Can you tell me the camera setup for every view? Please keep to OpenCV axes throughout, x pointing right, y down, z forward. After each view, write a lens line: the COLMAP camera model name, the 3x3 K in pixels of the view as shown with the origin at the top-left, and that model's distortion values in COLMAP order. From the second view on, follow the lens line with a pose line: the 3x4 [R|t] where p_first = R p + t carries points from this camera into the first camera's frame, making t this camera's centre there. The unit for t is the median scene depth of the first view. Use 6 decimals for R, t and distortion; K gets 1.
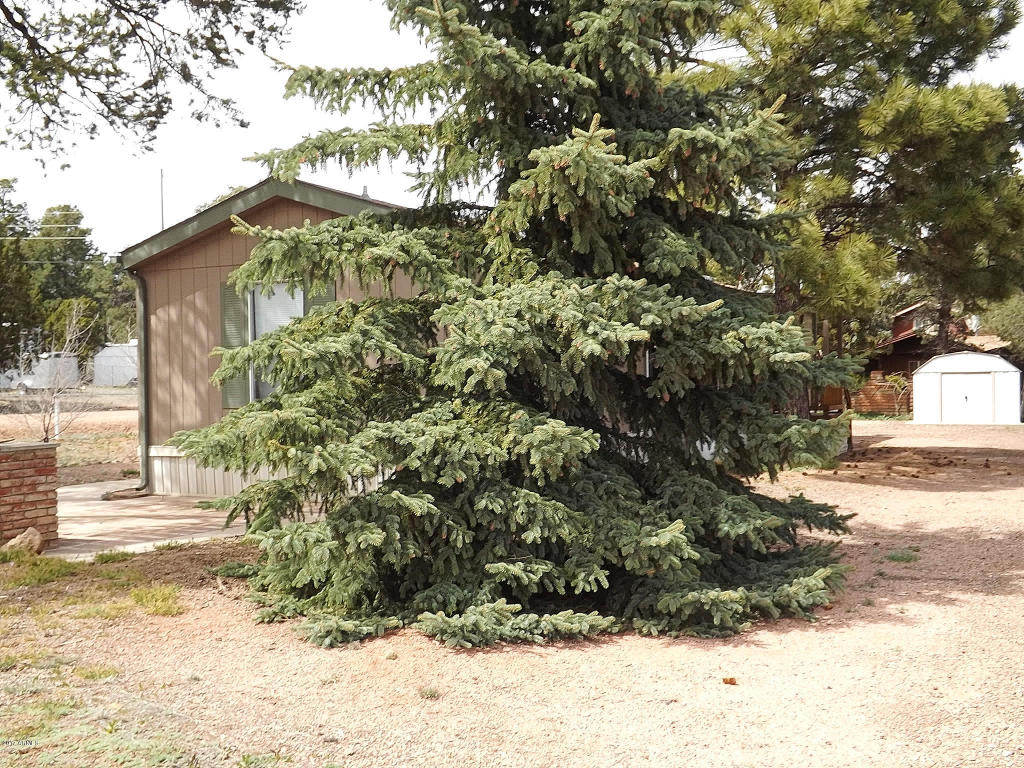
lens RADIAL K [[1152.6, 0, 512.1], [0, 1152.6, 380.7], [0, 0, 1]] dist [0.005339, 0.000000]
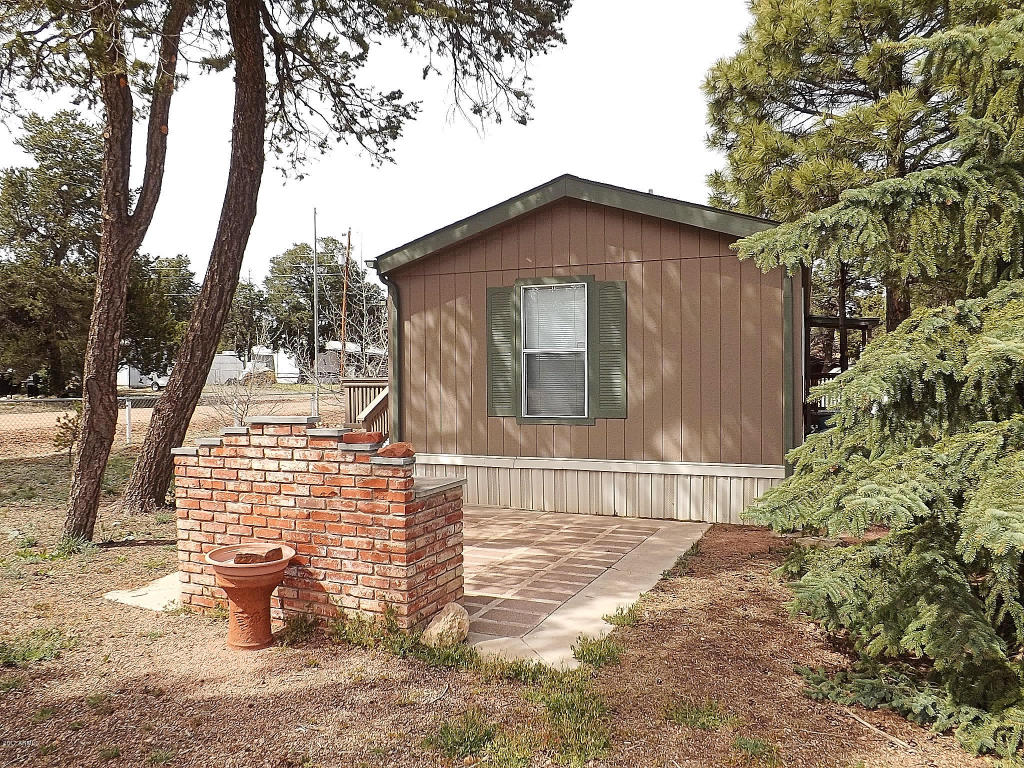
lens RADIAL K [[747.4, 0, 509.4], [0, 747.4, 384.1], [0, 0, 1]] dist [-0.052947, 0.011088]
pose [[0.996776, 0.002773, 0.080192, -0.277008], [-0.003206, 0.999981, 0.005271, -0.006584], [-0.080176, -0.005511, 0.996765, 0.355848]]
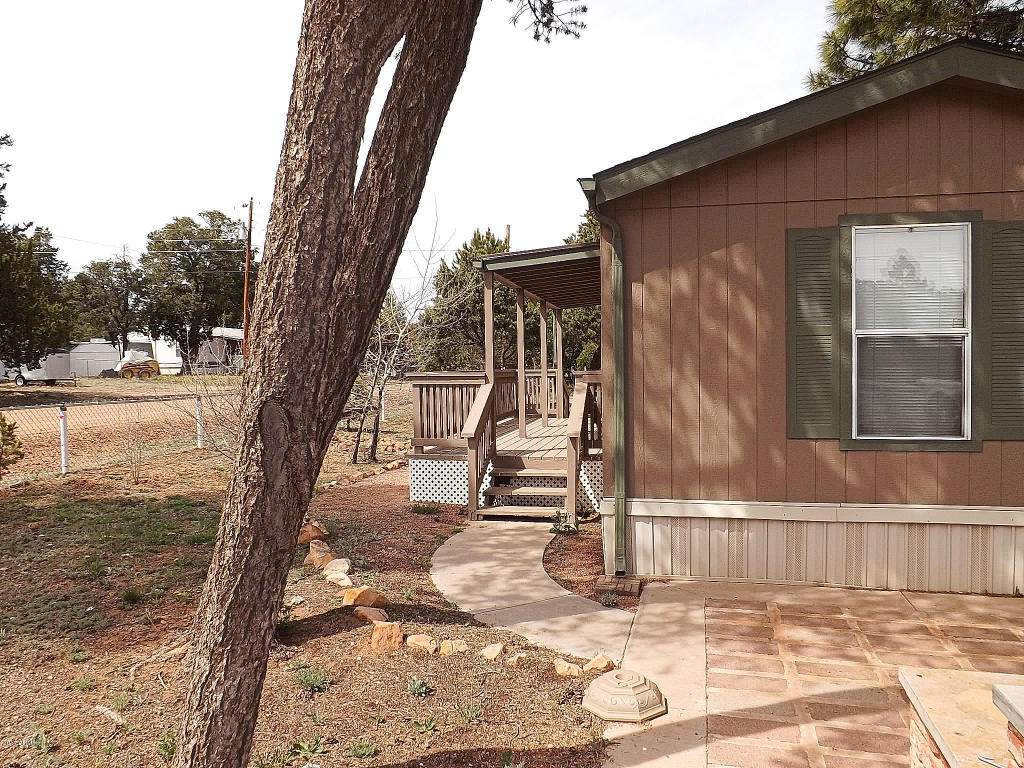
lens RADIAL K [[747.4, 0, 497.5], [0, 747.4, 388.9], [0, 0, 1]] dist [-0.052947, 0.011088]
pose [[0.971380, -0.009572, 0.237336, -0.479230], [0.002942, 0.999596, 0.028272, -0.013200], [-0.237511, -0.026764, 0.971016, 0.643727]]
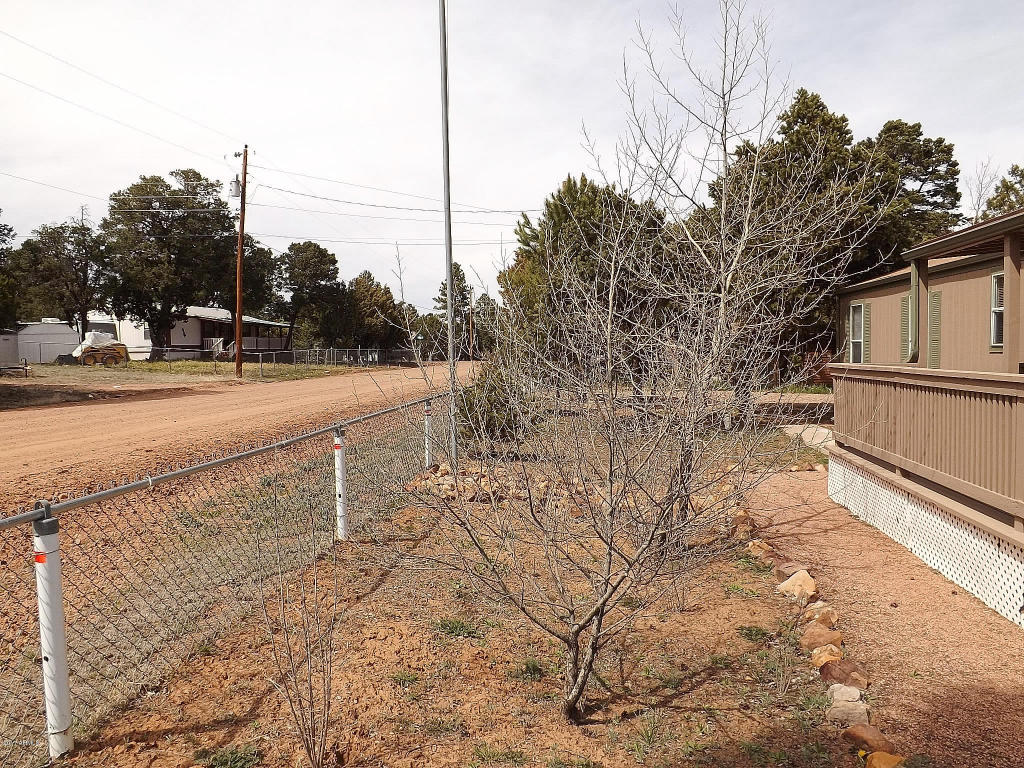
lens RADIAL K [[747.4, 0, 509.5], [0, 747.4, 387.8], [0, 0, 1]] dist [-0.052947, 0.011088]
pose [[0.952748, -0.017798, 0.303241, -0.644218], [0.002769, 0.998749, 0.049921, -0.021672], [-0.303751, -0.046722, 0.951605, 1.158017]]
